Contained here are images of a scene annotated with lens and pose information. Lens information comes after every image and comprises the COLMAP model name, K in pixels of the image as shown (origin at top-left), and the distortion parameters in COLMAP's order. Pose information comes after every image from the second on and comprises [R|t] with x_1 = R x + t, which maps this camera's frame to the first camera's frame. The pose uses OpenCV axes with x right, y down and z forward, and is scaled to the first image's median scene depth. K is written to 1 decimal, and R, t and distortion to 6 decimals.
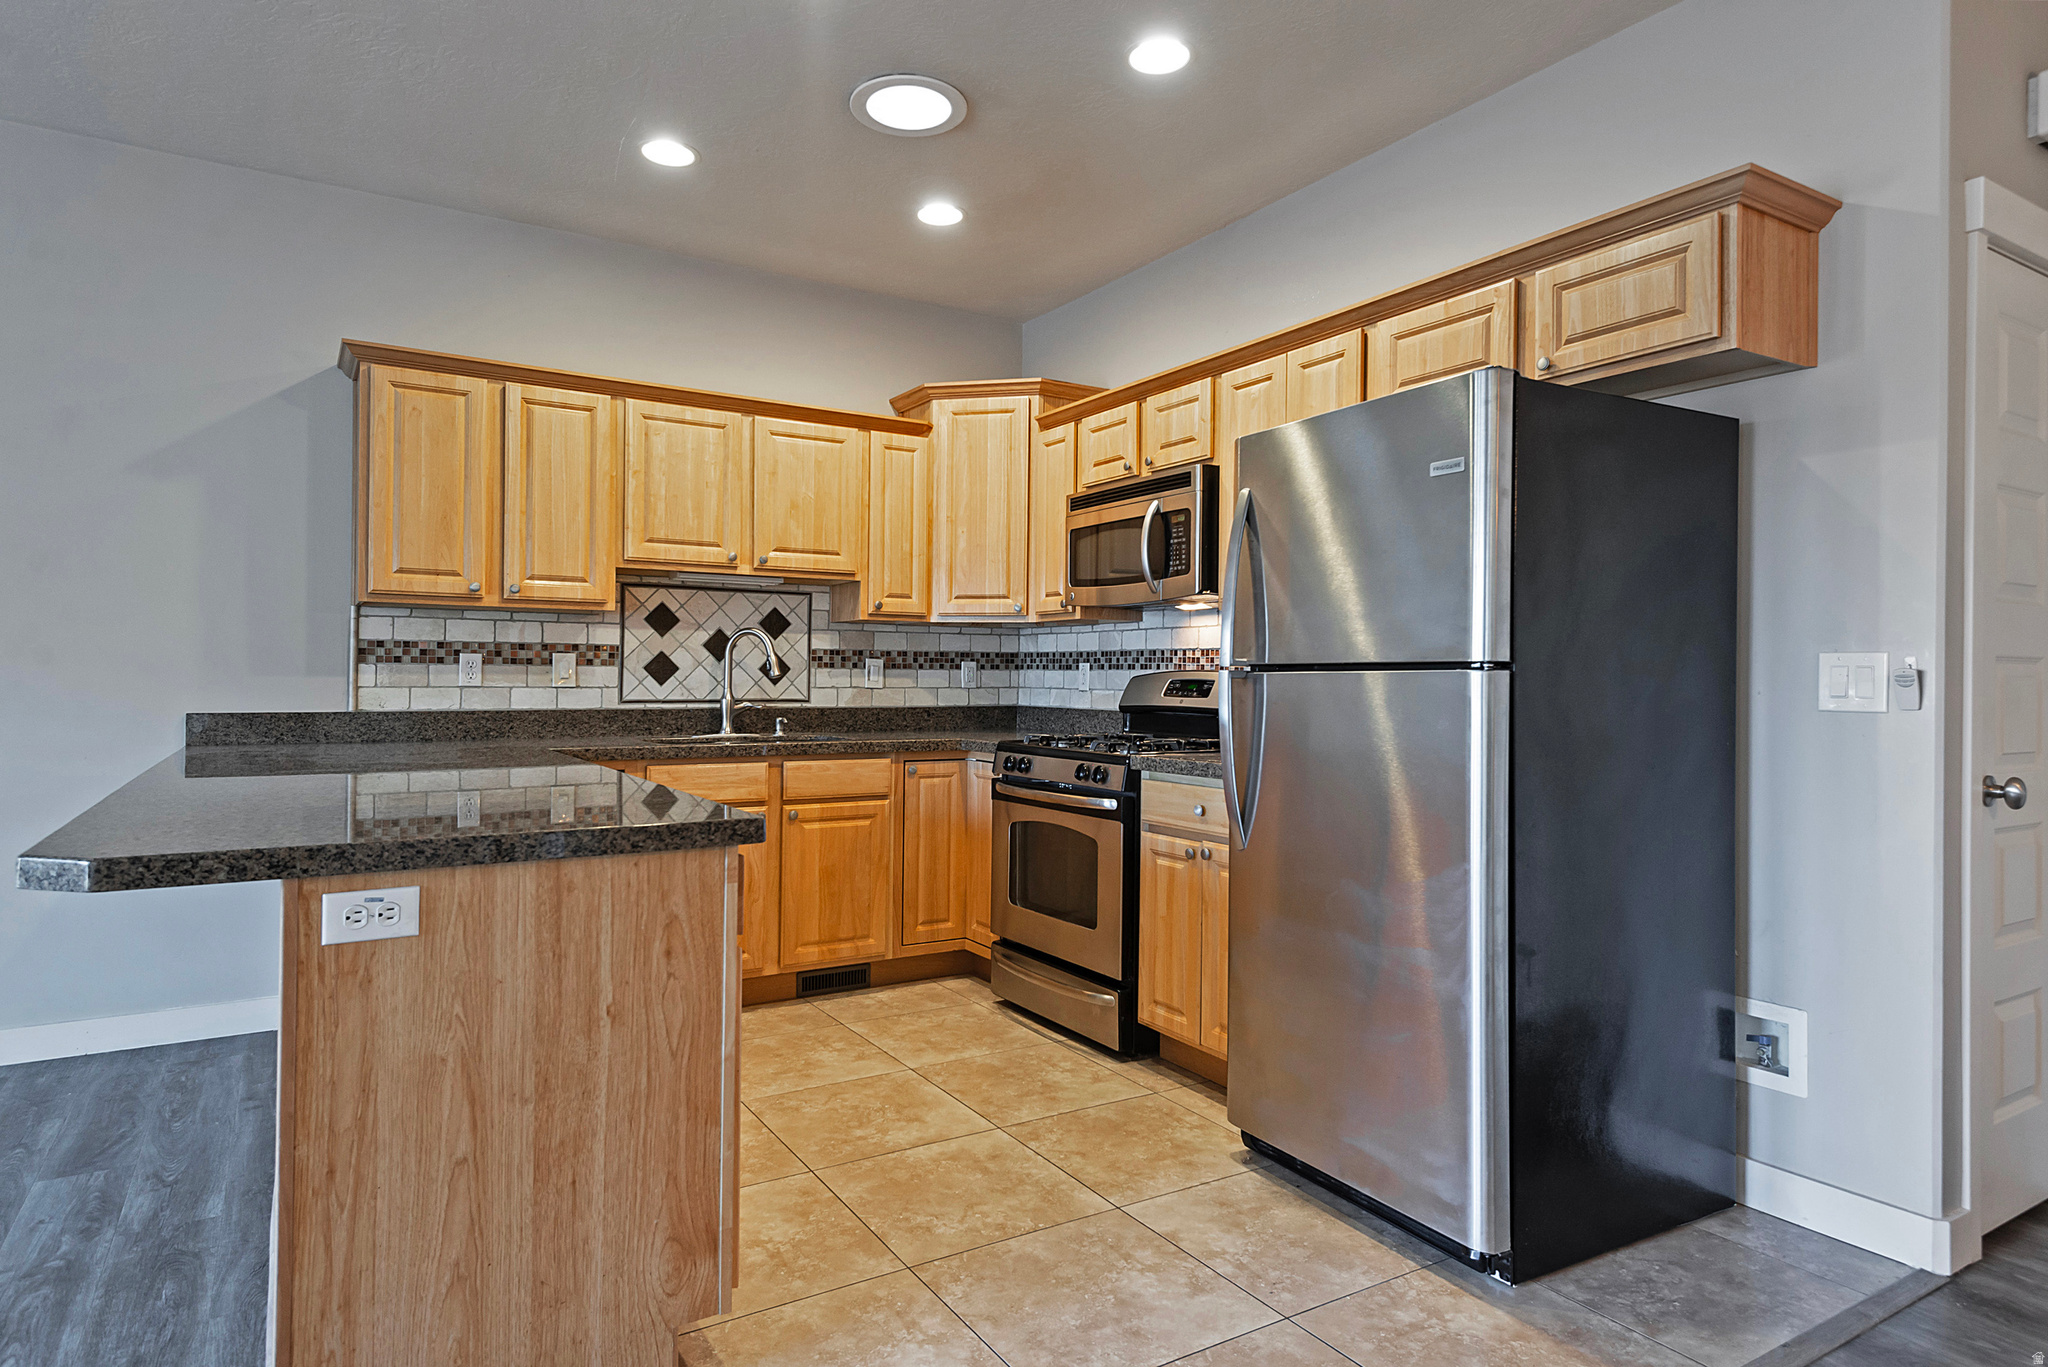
lens RADIAL K [[1151.7, 0, 1028.6], [0, 1151.7, 671.8], [0, 0, 1]] dist [0.022403, -0.002945]
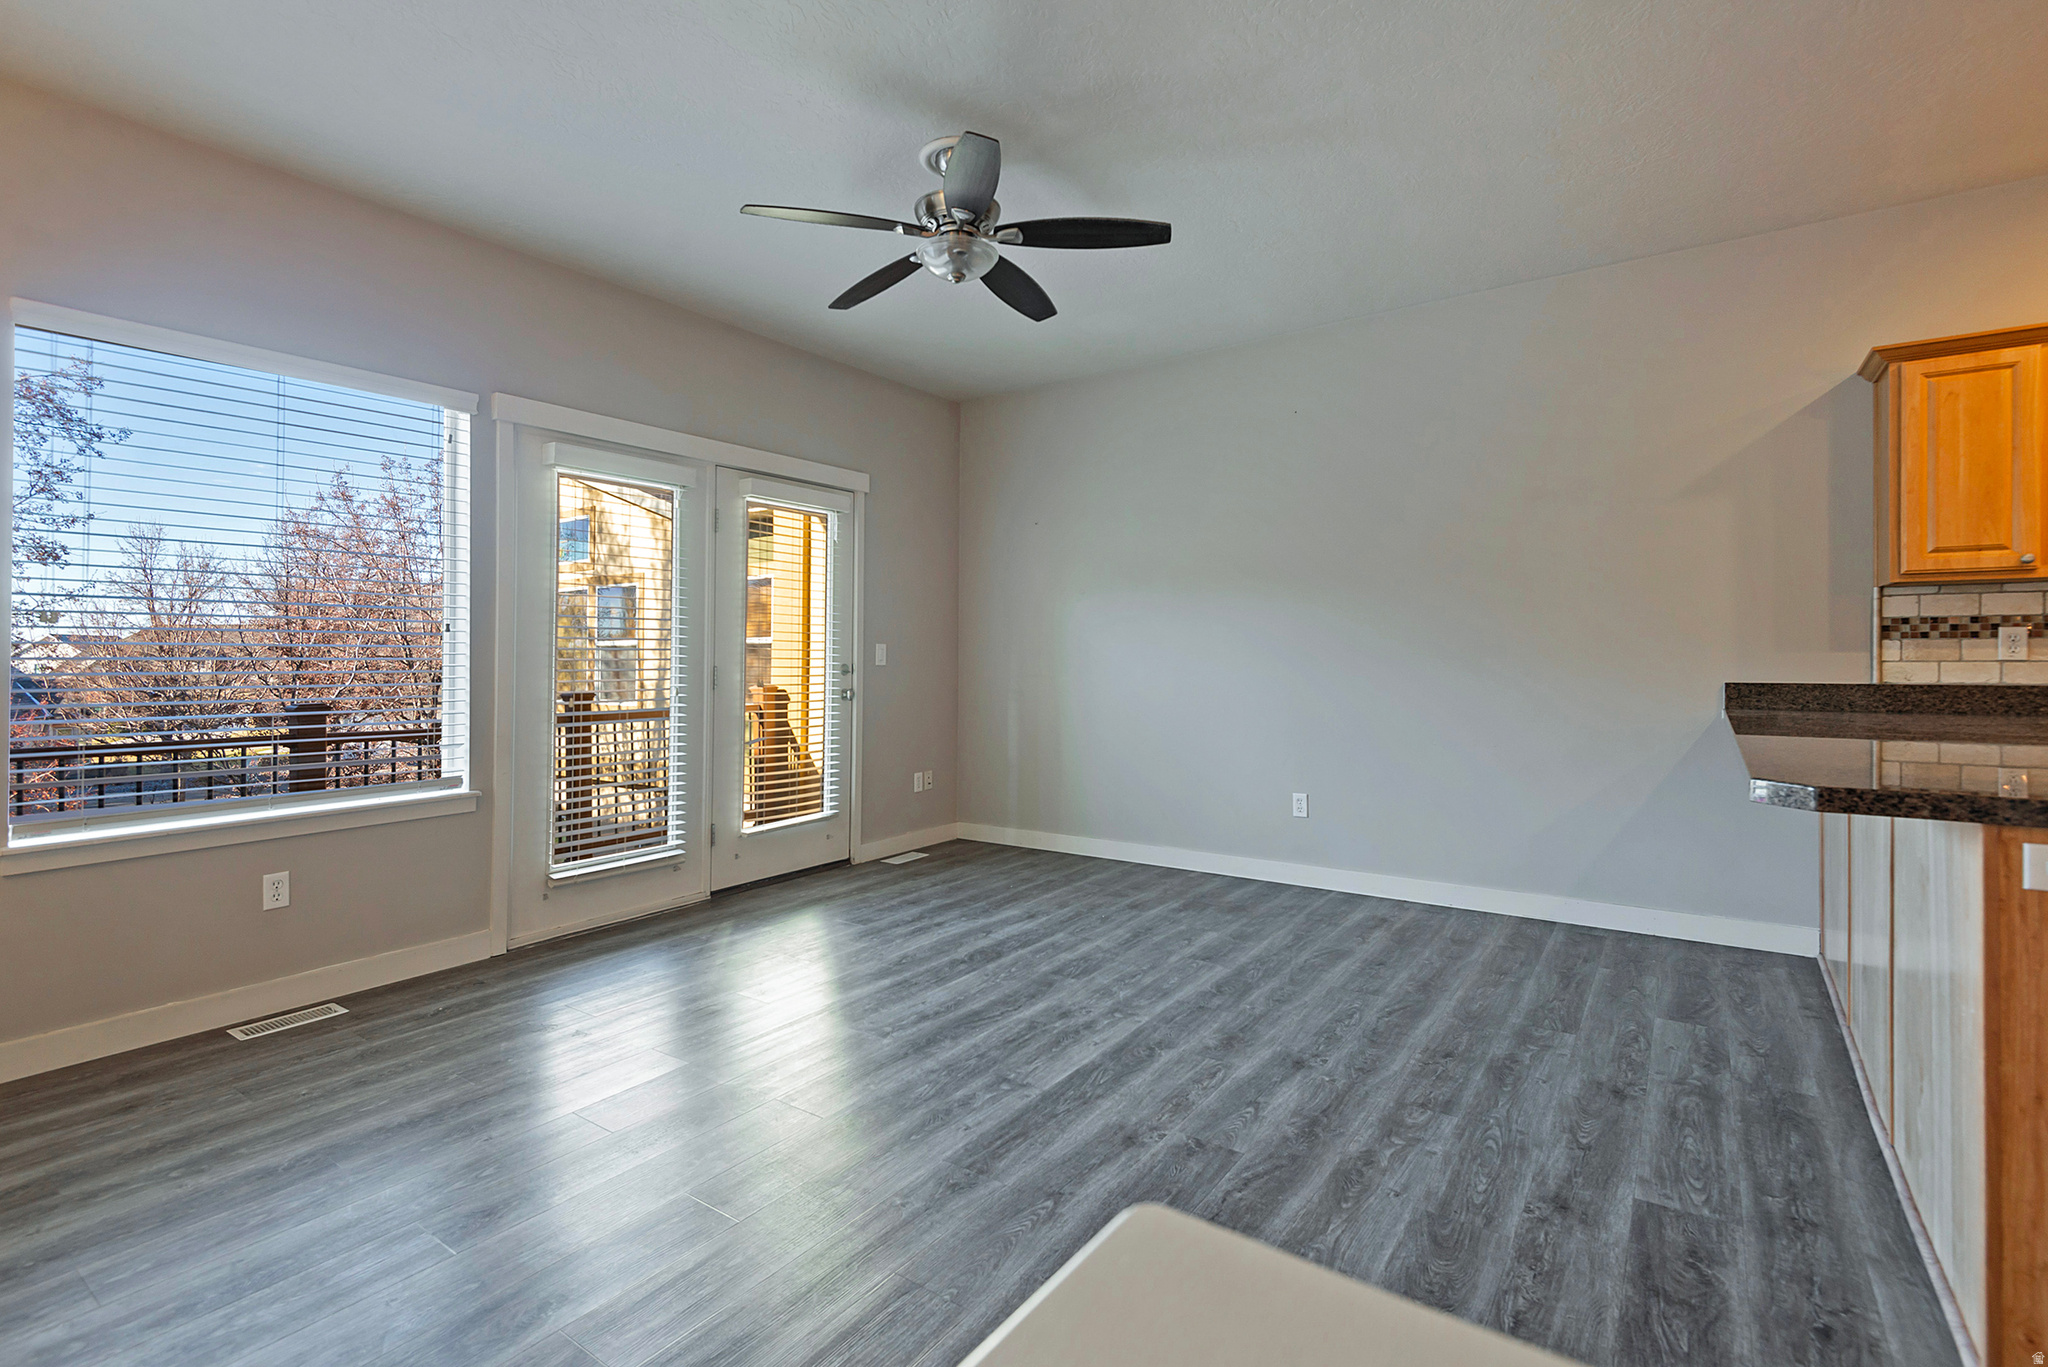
lens RADIAL K [[952.6, 0, 1004.4], [0, 952.6, 646.3], [0, 0, 1]] dist [0.017652, -0.011923]
pose [[0.374014, -0.020417, -0.927198, -0.049819], [0.013241, 0.999773, -0.016674, 0.002819], [0.927329, -0.006040, 0.374200, -0.096024]]
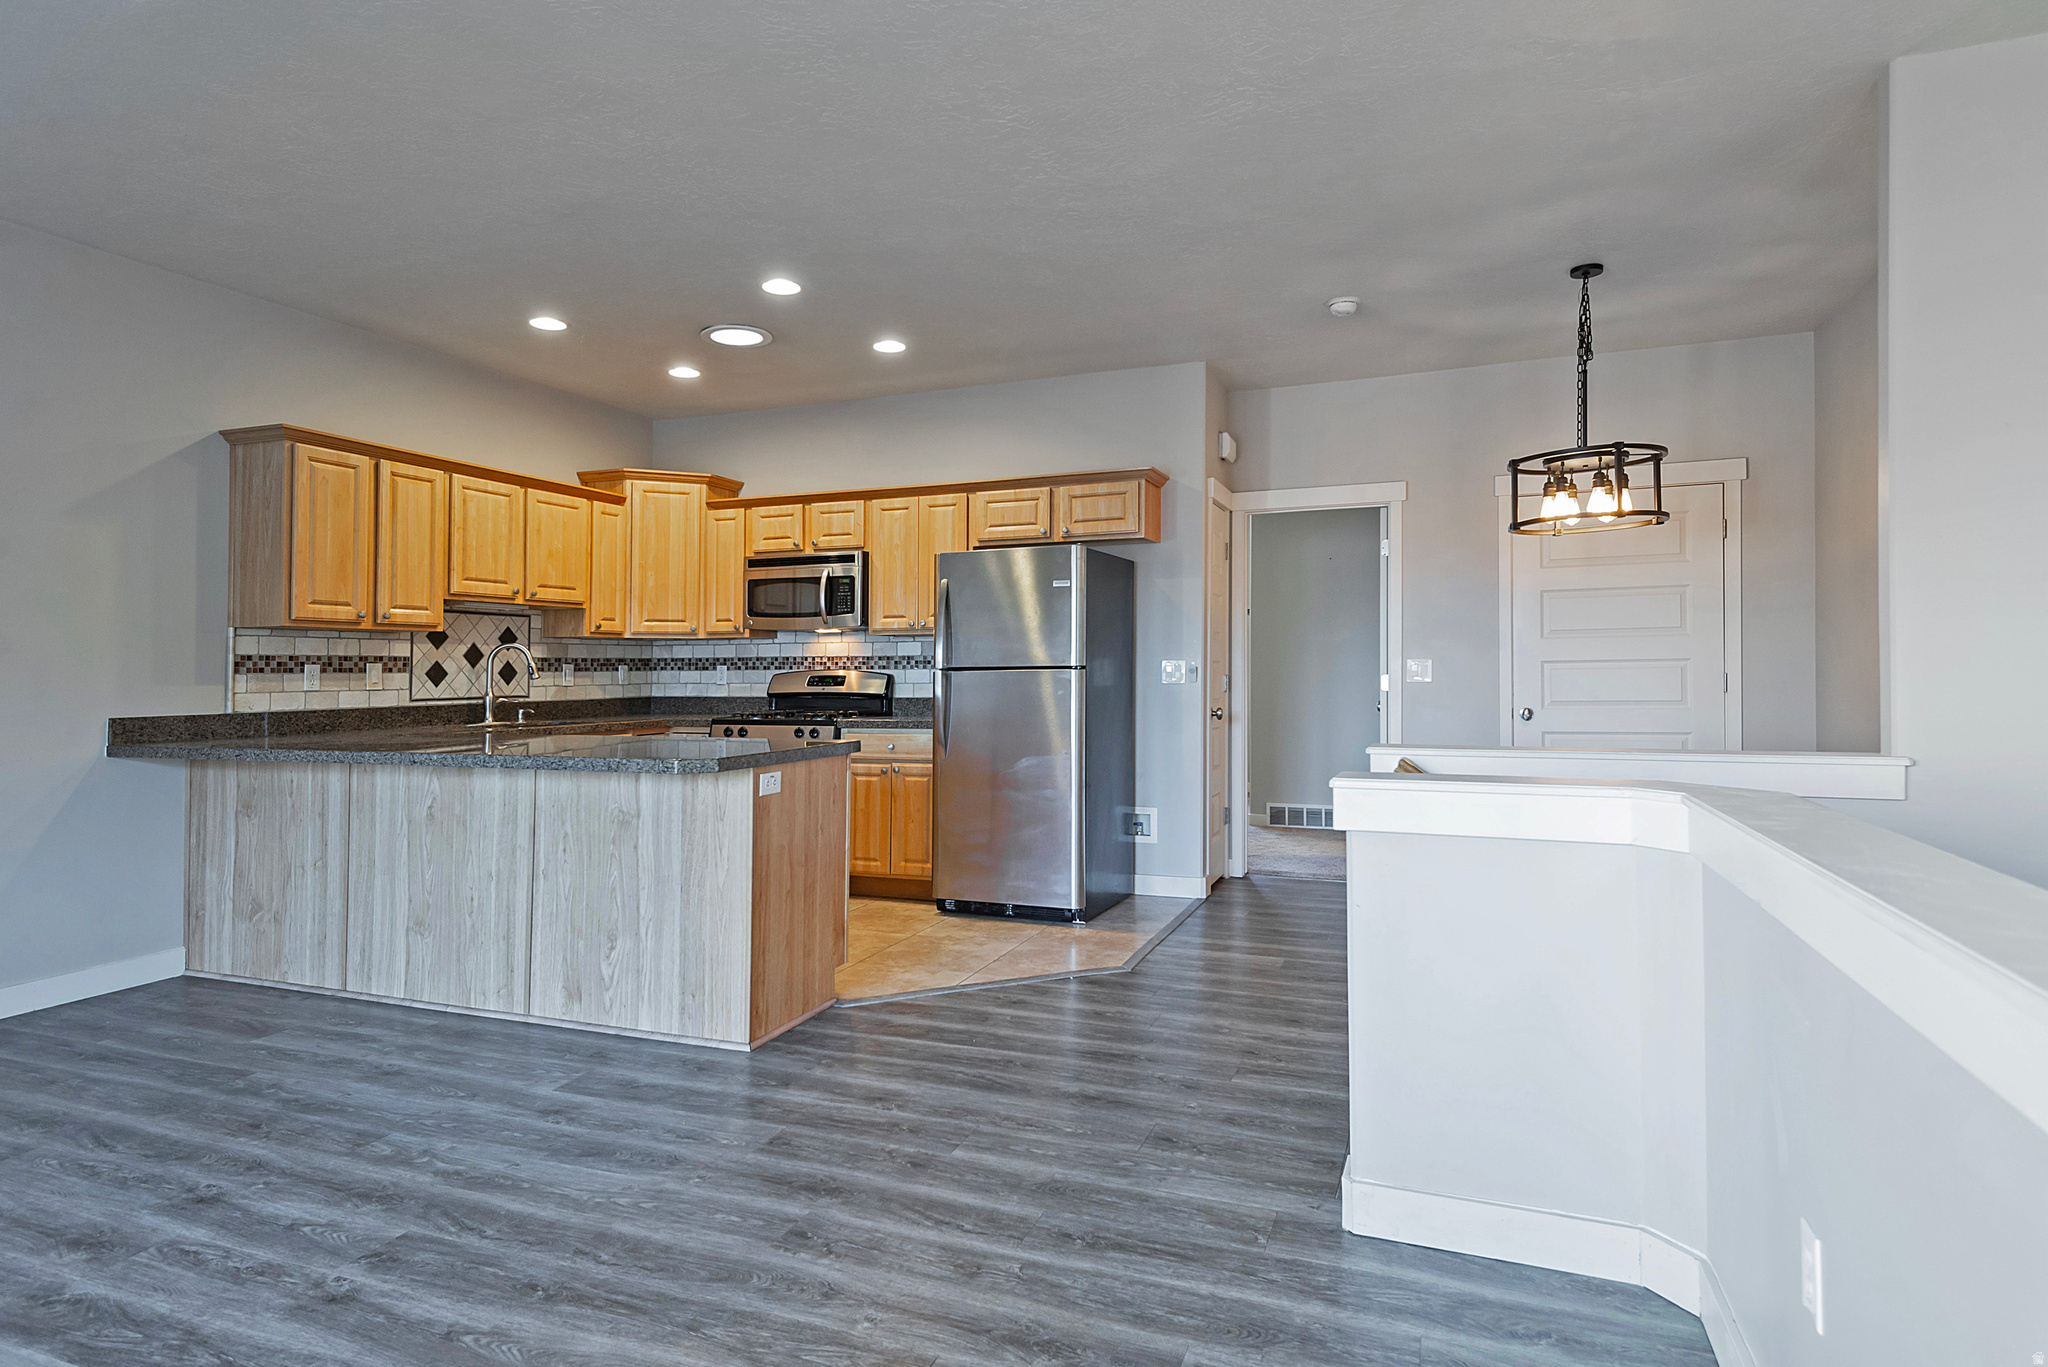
lens RADIAL K [[1130.3, 0, 991.3], [0, 1130.3, 663.8], [0, 0, 1]] dist [0.053236, -0.032273]
pose [[0.811946, -0.011066, 0.583628, -0.611040], [0.011668, 0.999928, 0.002726, -0.011528], [-0.583617, 0.004597, 0.812016, -0.438652]]
